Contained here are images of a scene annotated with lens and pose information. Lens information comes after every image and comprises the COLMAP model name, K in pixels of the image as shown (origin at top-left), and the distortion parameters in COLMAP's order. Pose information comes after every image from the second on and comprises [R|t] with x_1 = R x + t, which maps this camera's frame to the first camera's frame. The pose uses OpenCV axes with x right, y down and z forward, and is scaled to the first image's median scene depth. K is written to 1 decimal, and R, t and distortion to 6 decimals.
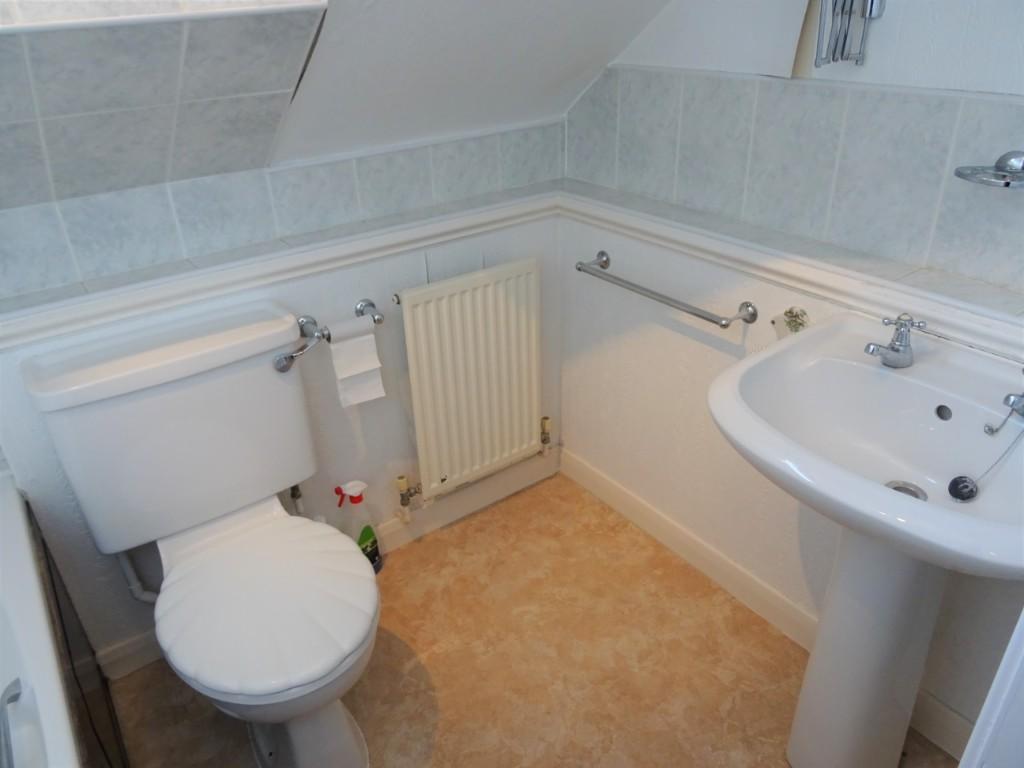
lens RADIAL K [[730.4, 0, 512.0], [0, 730.4, 384.0], [0, 0, 1]] dist [0.002088, 0.001270]
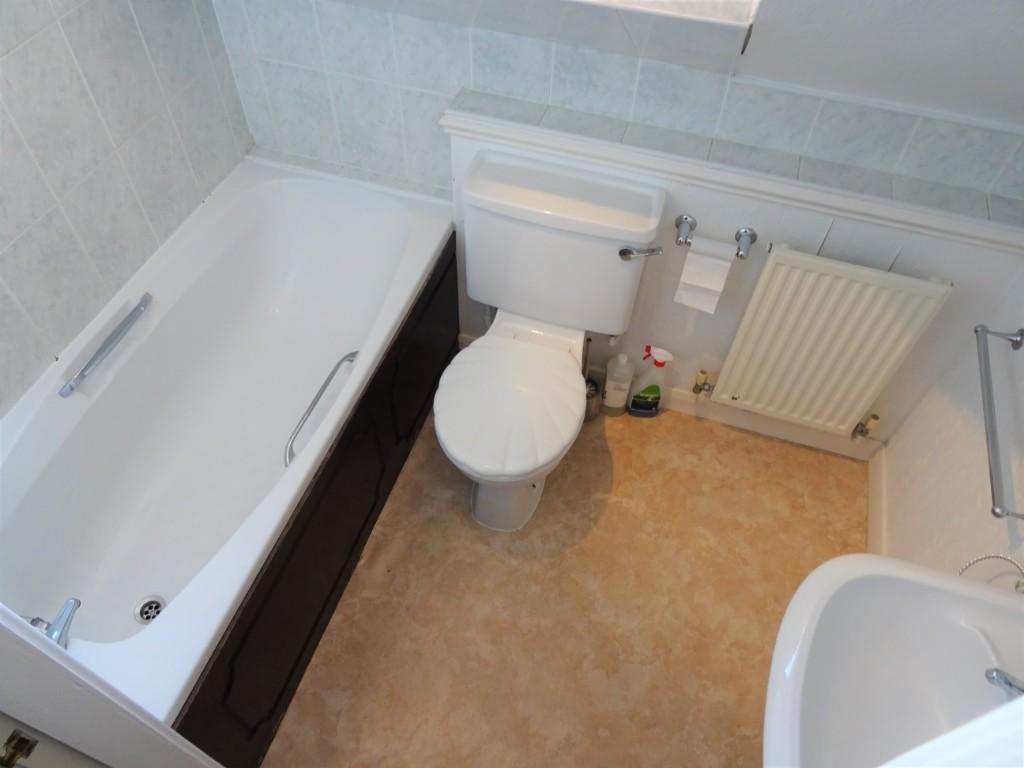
lens RADIAL K [[730.4, 0, 512.0], [0, 730.4, 384.0], [0, 0, 1]] dist [0.002088, 0.001270]
pose [[0.594287, 0.665239, -0.451974, 0.206189], [-0.430788, 0.737863, 0.519596, -0.339337], [0.679150, -0.114084, 0.725079, 0.003318]]
